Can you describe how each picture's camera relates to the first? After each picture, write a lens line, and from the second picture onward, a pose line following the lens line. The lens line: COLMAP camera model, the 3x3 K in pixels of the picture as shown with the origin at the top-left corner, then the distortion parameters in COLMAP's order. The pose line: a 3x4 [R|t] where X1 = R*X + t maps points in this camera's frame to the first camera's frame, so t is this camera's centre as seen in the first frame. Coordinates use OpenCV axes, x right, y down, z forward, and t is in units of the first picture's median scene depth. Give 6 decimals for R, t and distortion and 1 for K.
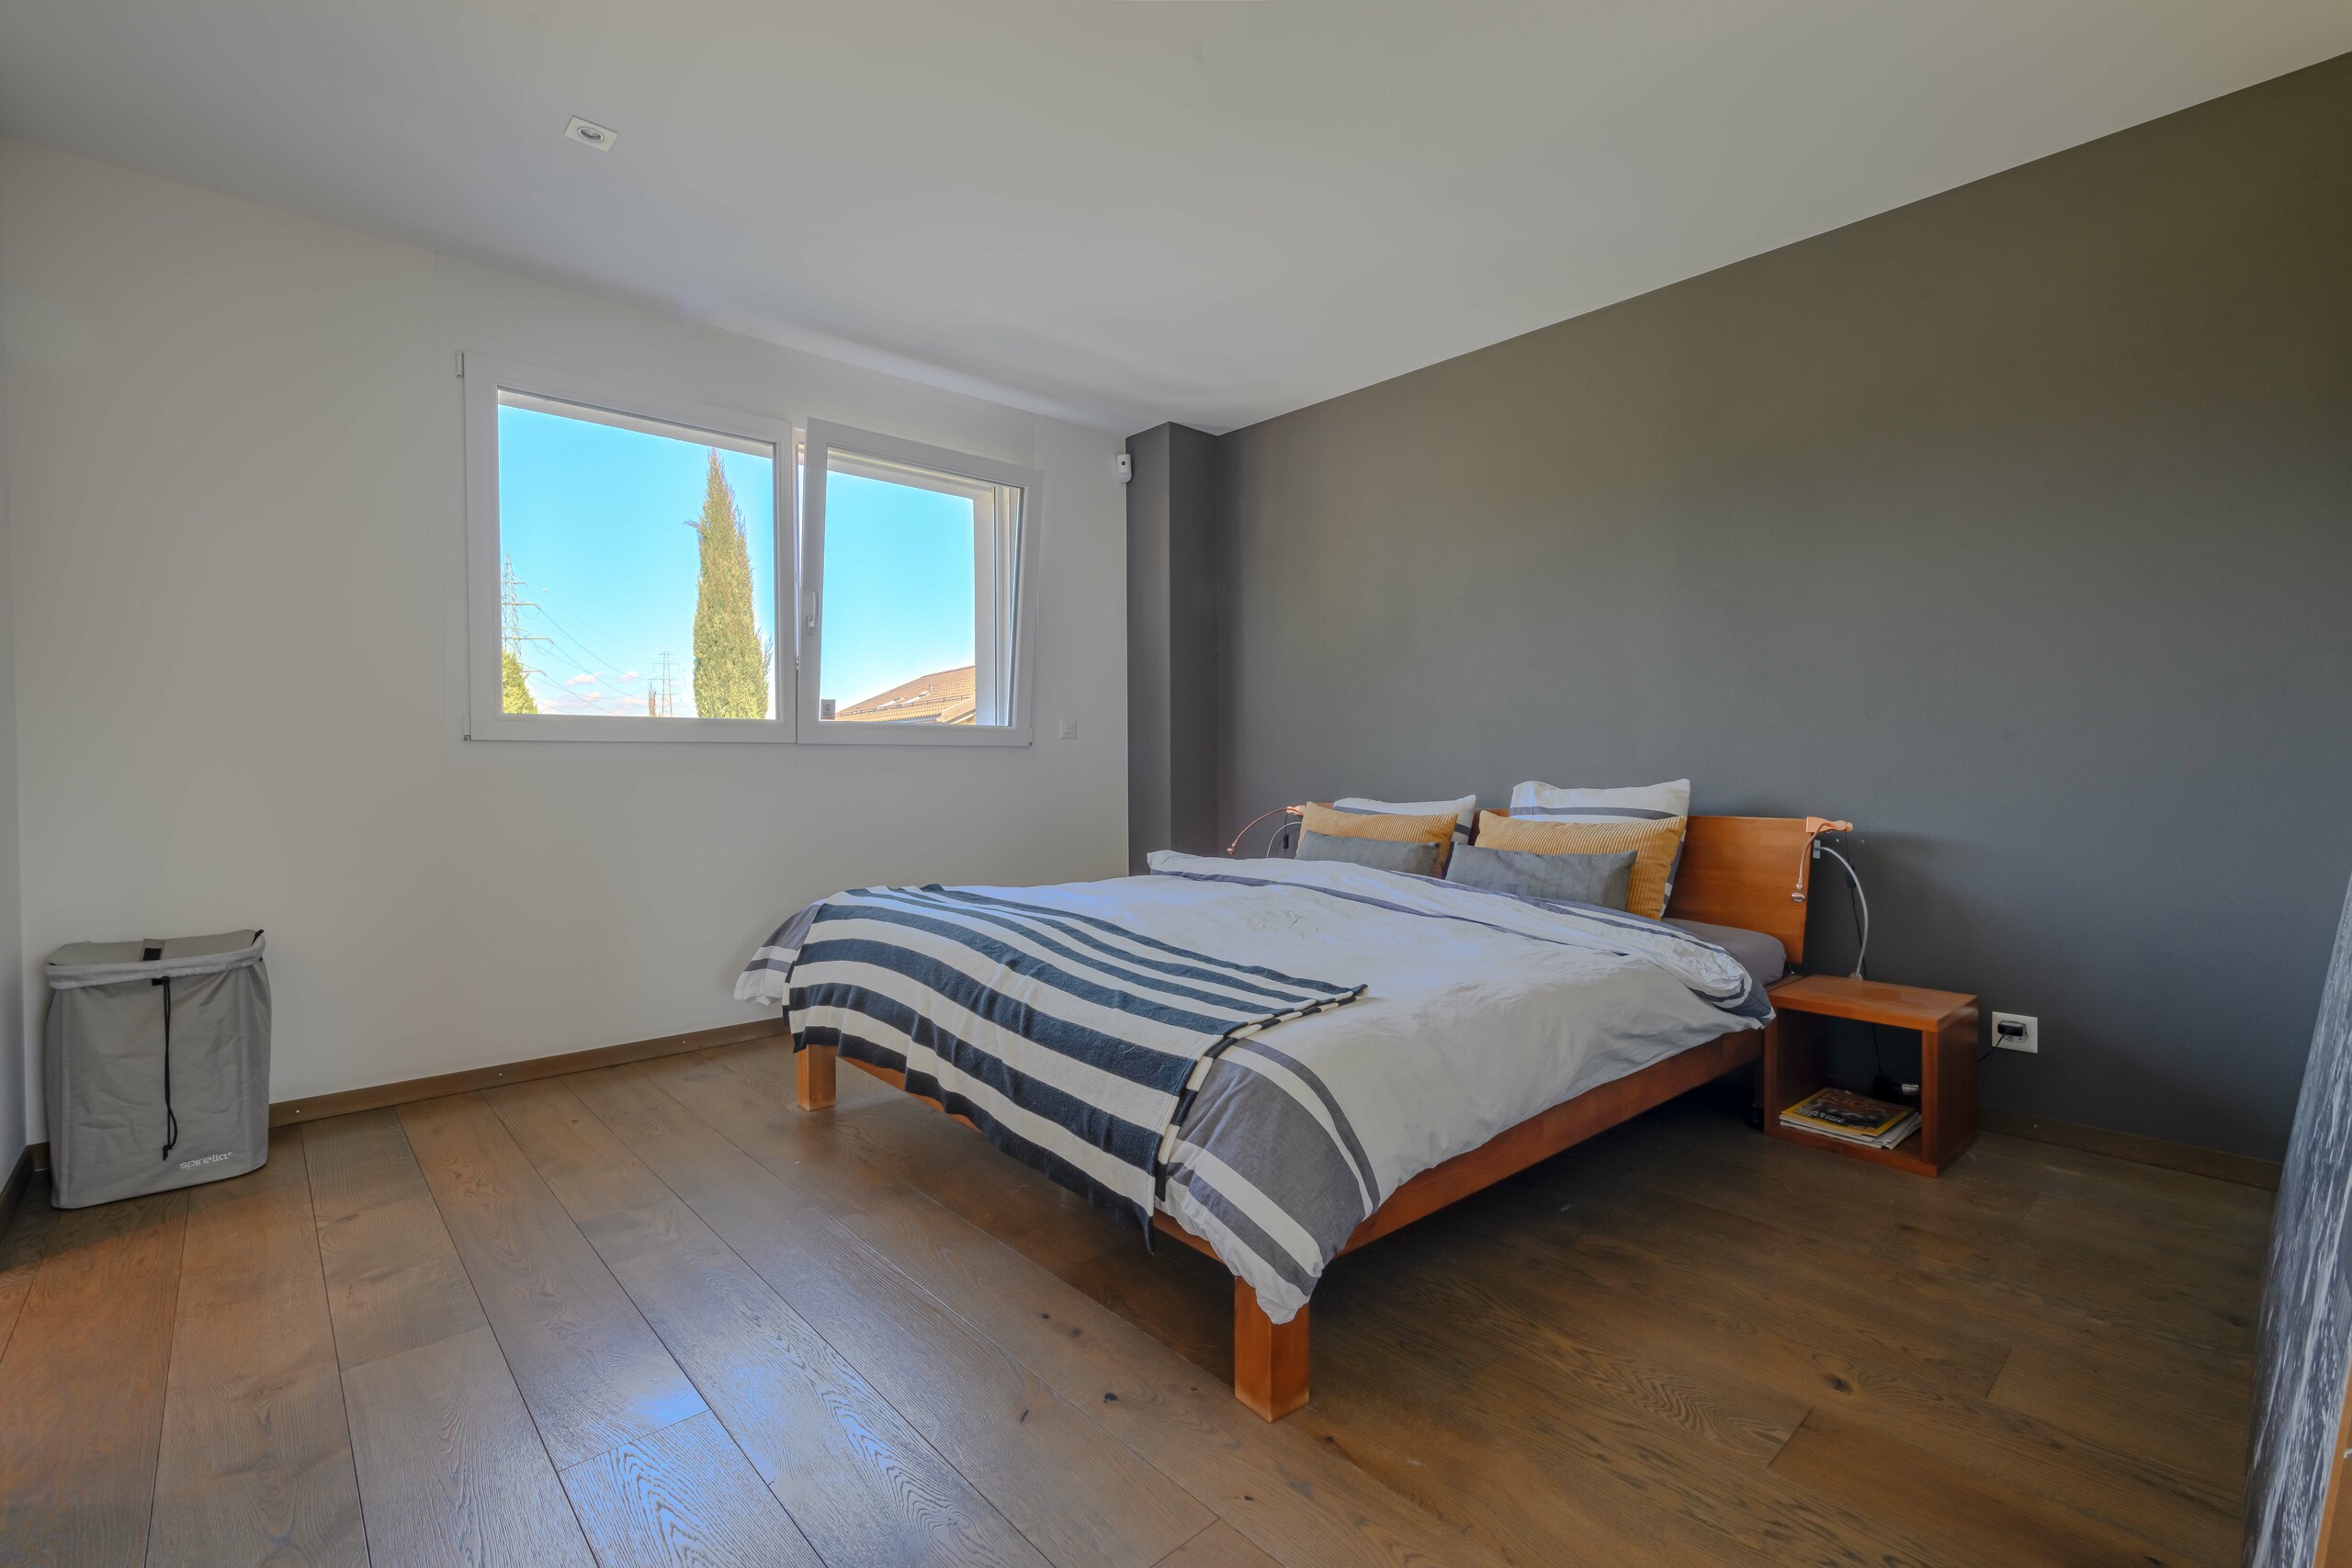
lens RADIAL K [[1028.1, 0, 1176.0], [0, 1028.1, 784.0], [0, 0, 1]] dist [-0.011472, -0.000129]
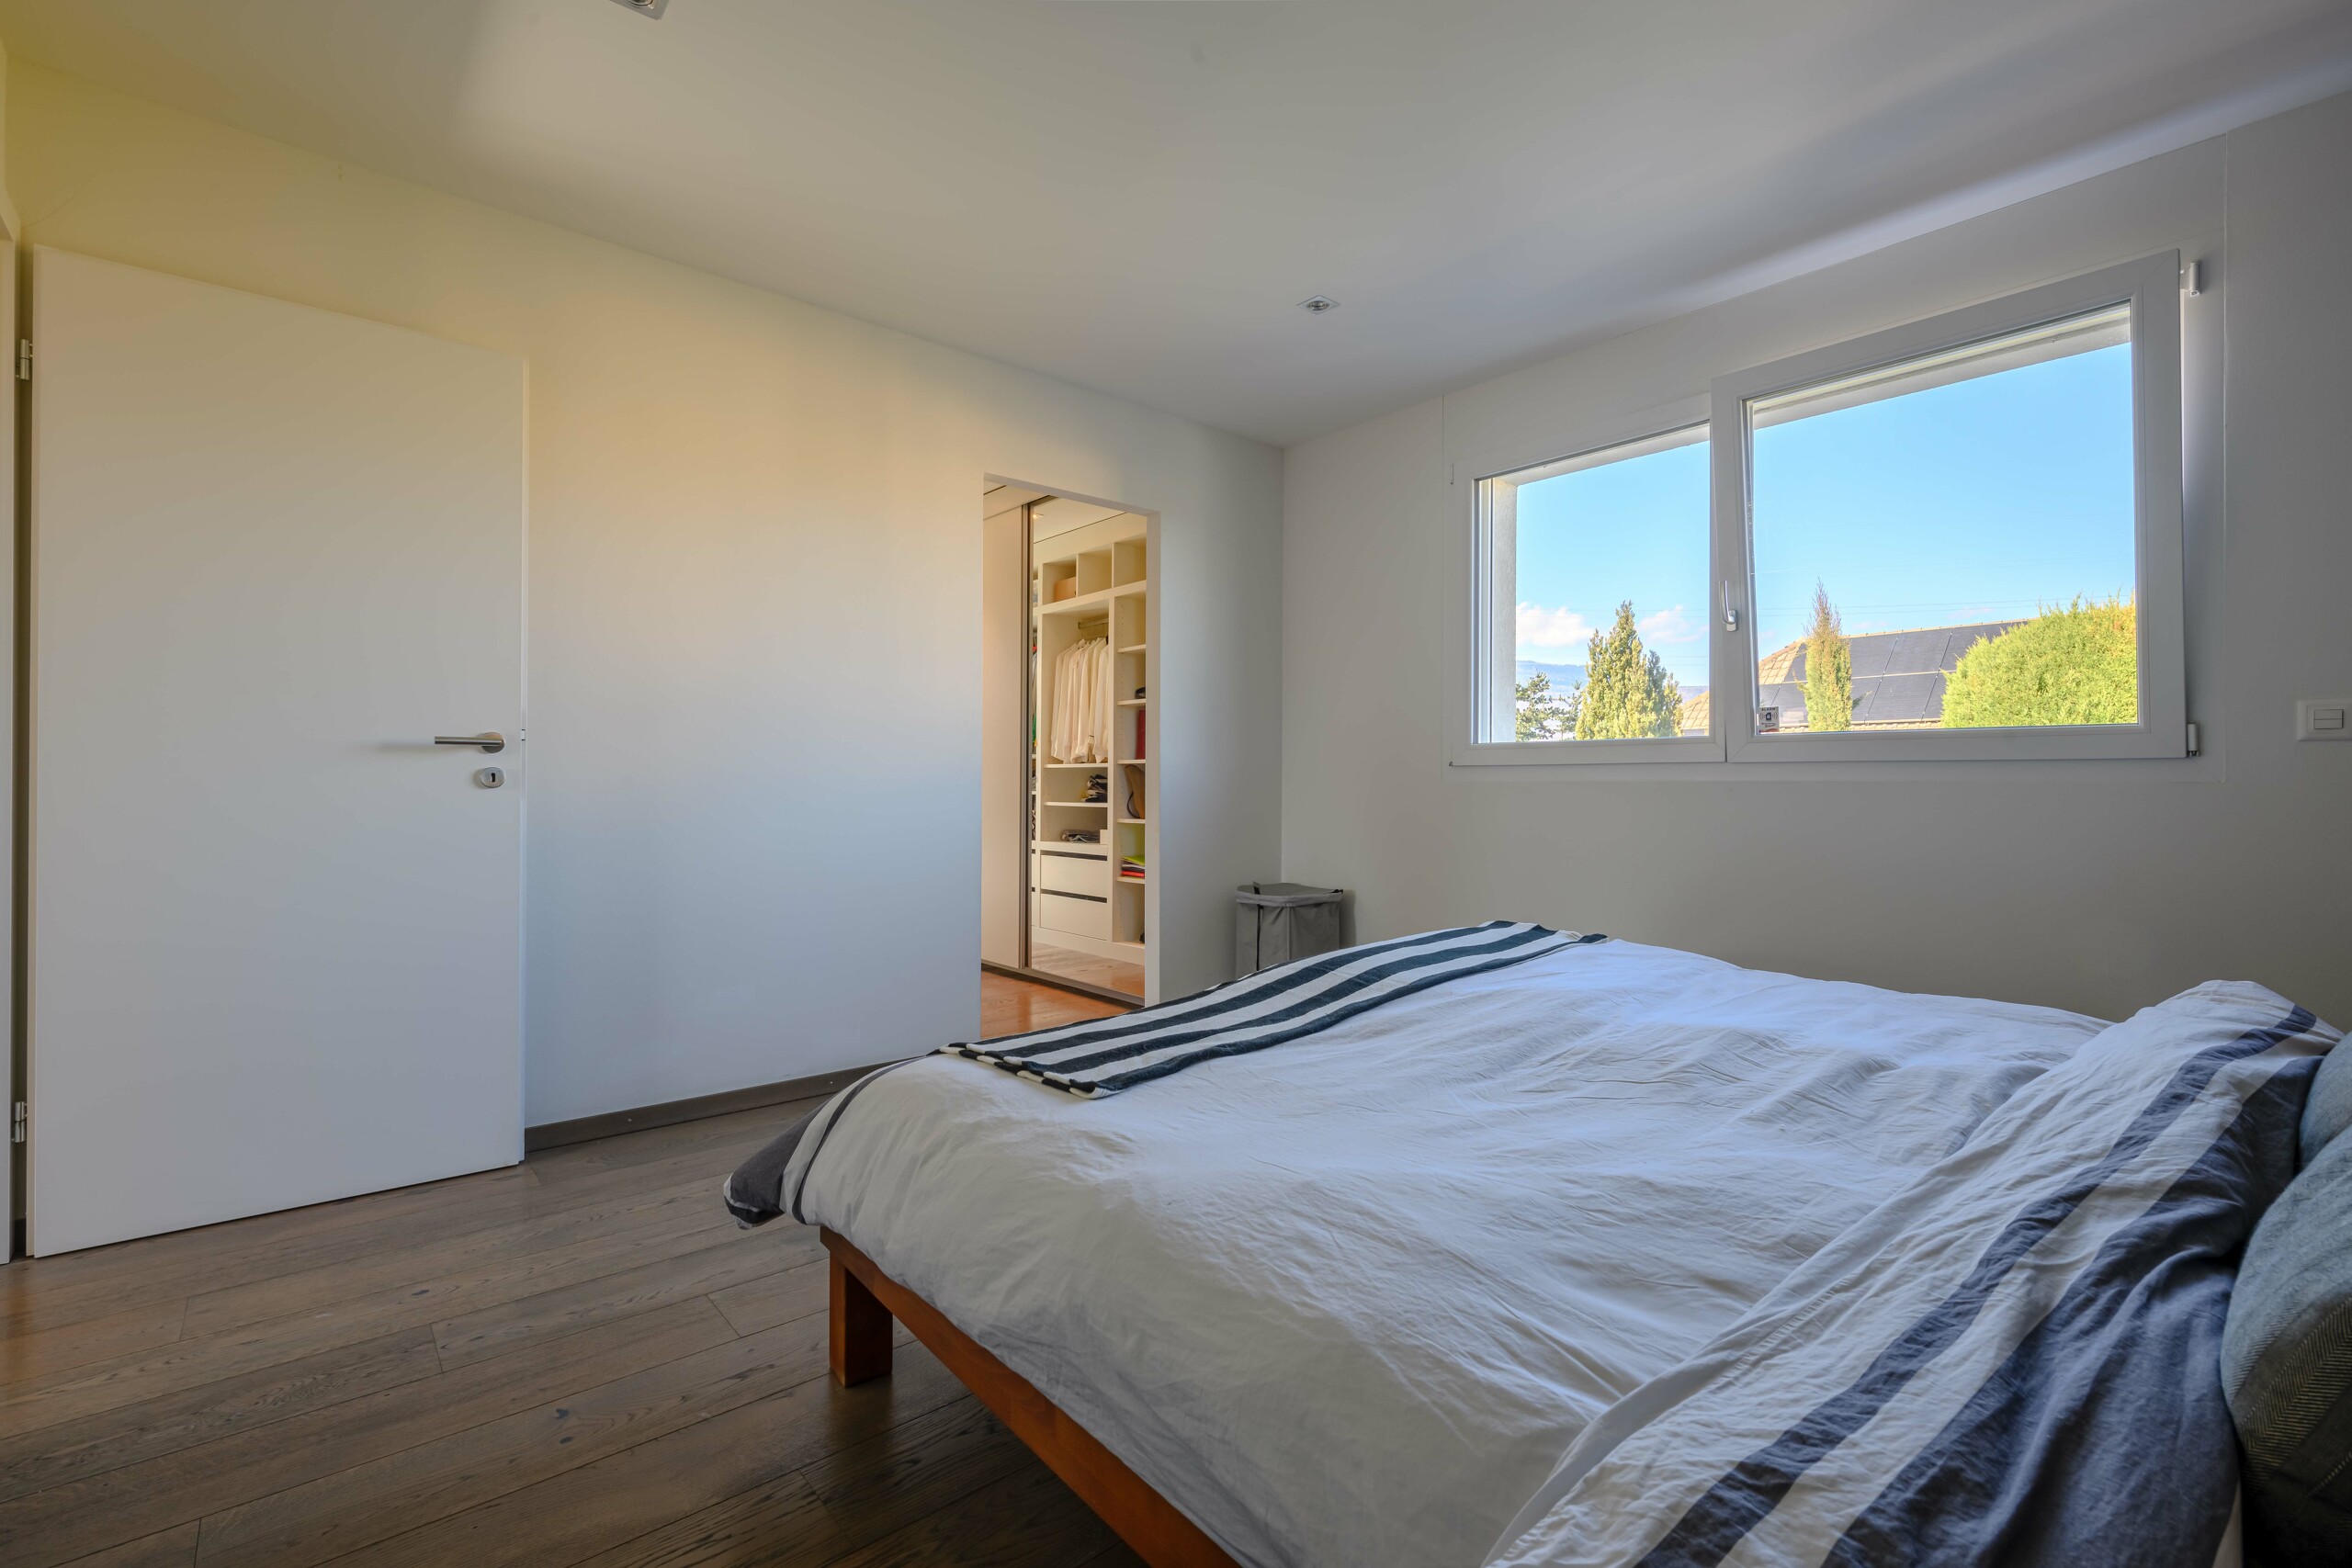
lens RADIAL K [[1028.1, 0, 1176.0], [0, 1028.1, 784.0], [0, 0, 1]] dist [-0.011472, -0.000129]
pose [[-0.032298, 0.004540, -0.999468, 0.526266], [-0.020374, 0.999779, 0.005200, -0.017187], [0.999271, 0.020531, -0.032198, 0.606075]]
